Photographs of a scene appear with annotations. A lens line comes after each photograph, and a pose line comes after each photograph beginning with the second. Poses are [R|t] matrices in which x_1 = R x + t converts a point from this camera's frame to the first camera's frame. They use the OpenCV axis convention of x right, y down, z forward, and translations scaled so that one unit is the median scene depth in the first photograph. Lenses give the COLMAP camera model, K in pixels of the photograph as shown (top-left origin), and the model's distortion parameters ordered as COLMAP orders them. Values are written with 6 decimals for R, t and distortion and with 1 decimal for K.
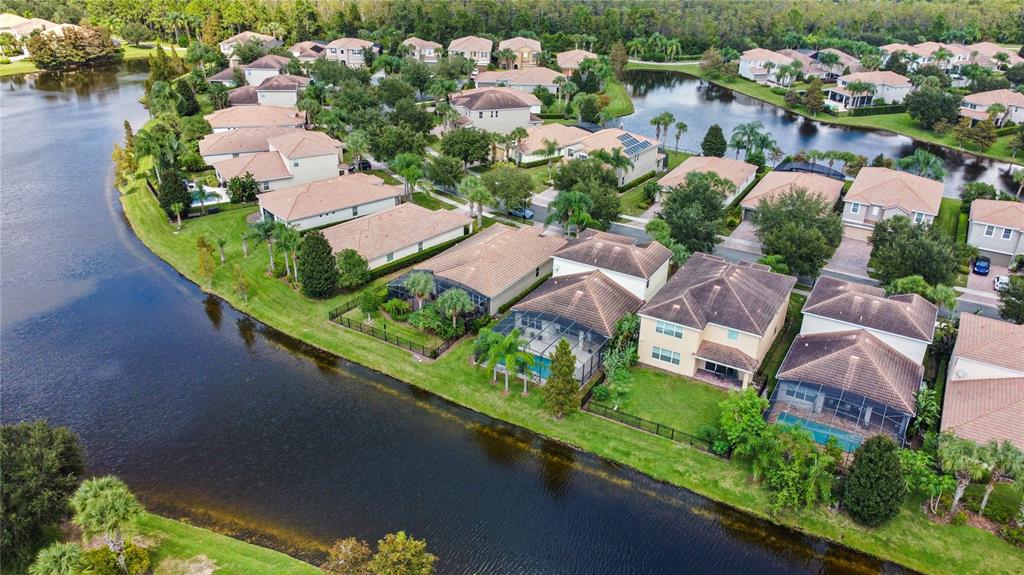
lens RADIAL K [[772.7, 0, 512.0], [0, 772.7, 287.5], [0, 0, 1]] dist [-0.000974, -0.001670]
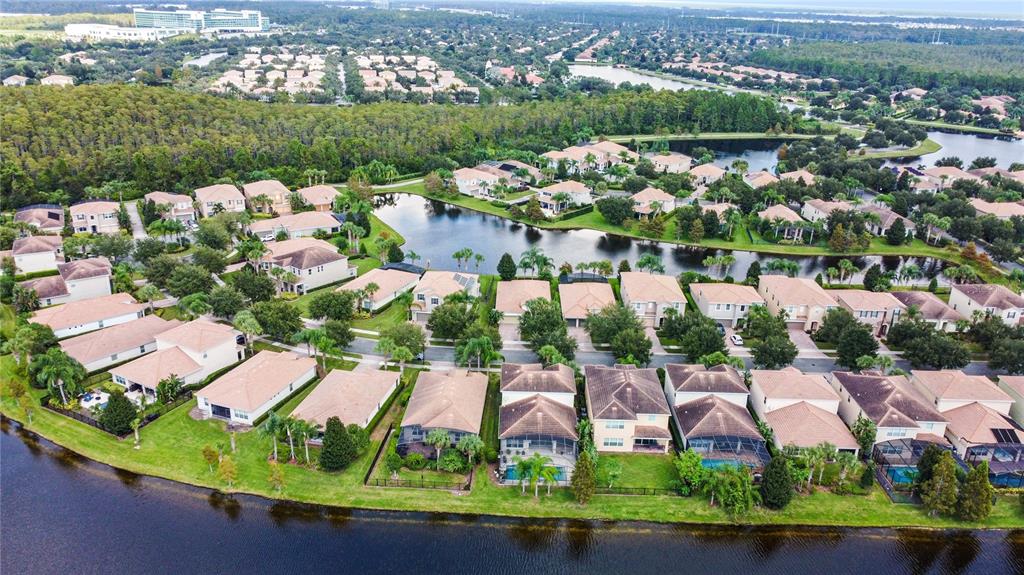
lens RADIAL K [[766.5, 0, 512.0], [0, 766.5, 287.5], [0, 0, 1]] dist [-0.001575, -0.003082]
pose [[0.872455, -0.174214, 0.456587, -0.459054], [0.212329, 0.976638, -0.033080, -0.151602], [-0.440158, 0.125807, 0.889063, -0.208366]]
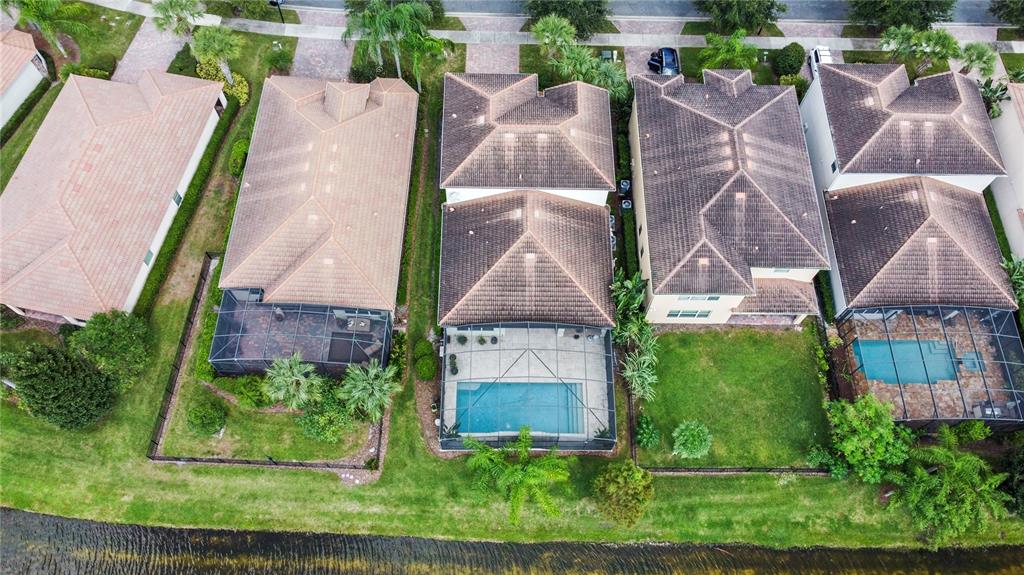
lens RADIAL K [[772.7, 0, 512.0], [0, 772.7, 287.5], [0, 0, 1]] dist [-0.000974, -0.001670]
pose [[0.866547, -0.451173, 0.213400, -0.057271], [0.216846, 0.725453, 0.653219, -0.318191], [-0.449527, -0.519770, 0.726474, 0.446487]]
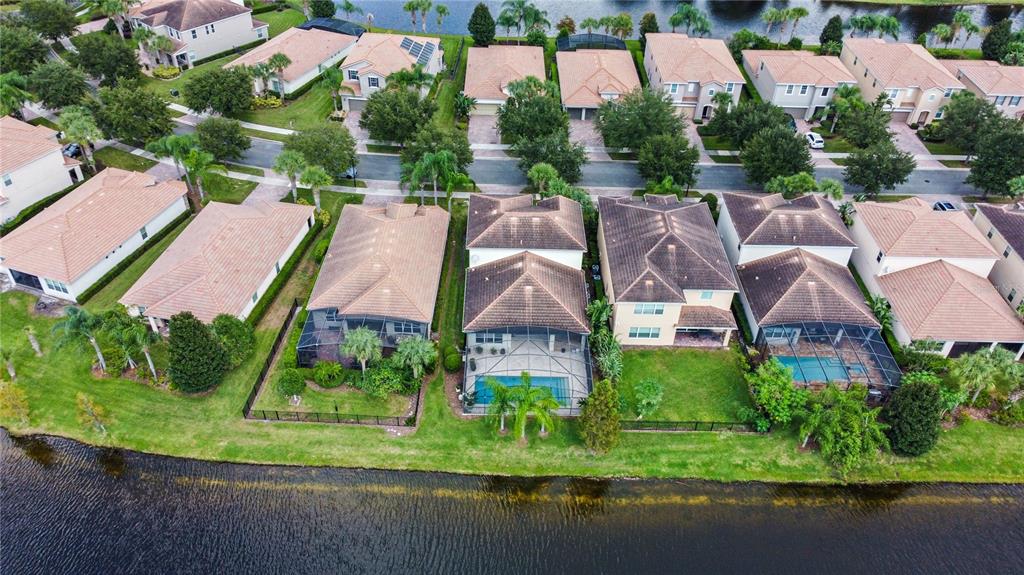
lens RADIAL K [[772.7, 0, 512.0], [0, 772.7, 287.5], [0, 0, 1]] dist [-0.000974, -0.001670]
pose [[0.864479, -0.315783, 0.391097, -0.226870], [0.214284, 0.935315, 0.281547, -0.204254], [-0.454706, -0.159586, 0.876227, 0.192519]]
